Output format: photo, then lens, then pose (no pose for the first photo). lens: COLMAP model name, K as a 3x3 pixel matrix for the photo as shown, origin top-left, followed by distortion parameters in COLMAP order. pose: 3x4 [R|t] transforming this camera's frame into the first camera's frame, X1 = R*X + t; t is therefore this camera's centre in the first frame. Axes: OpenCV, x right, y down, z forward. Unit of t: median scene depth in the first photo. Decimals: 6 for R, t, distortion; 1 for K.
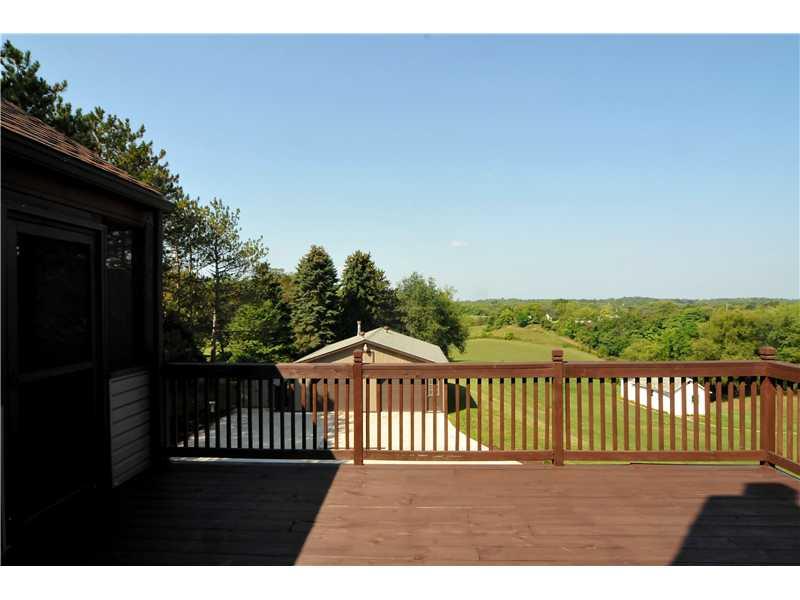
lens RADIAL K [[451.5, 0, 400.0], [0, 451.5, 300.0], [0, 0, 1]] dist [-0.003063, 0.000134]
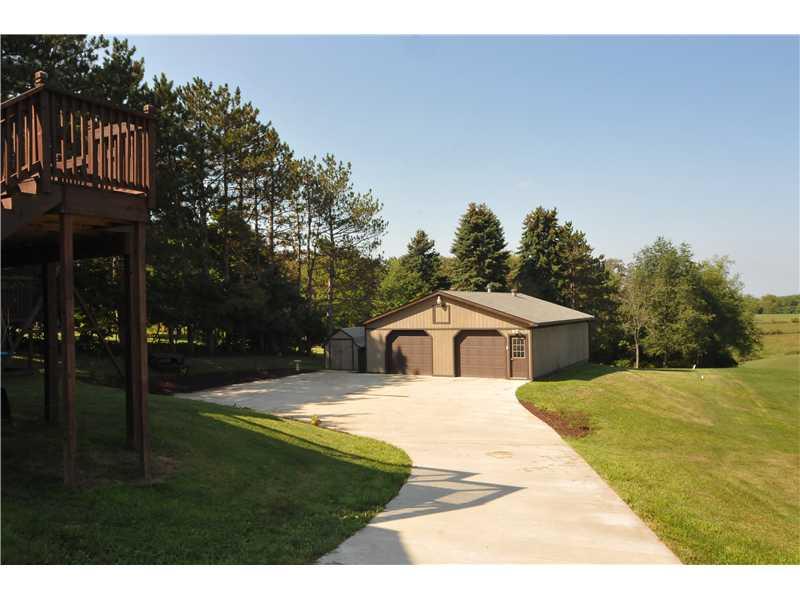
lens RADIAL K [[604.5, 0, 400.0], [0, 604.5, 300.0], [0, 0, 1]] dist [-0.003251, -0.002116]
pose [[0.884196, -0.018511, -0.466749, 0.178593], [0.018876, 0.999814, -0.003893, 0.049334], [0.466734, -0.005368, 0.884381, -0.019513]]
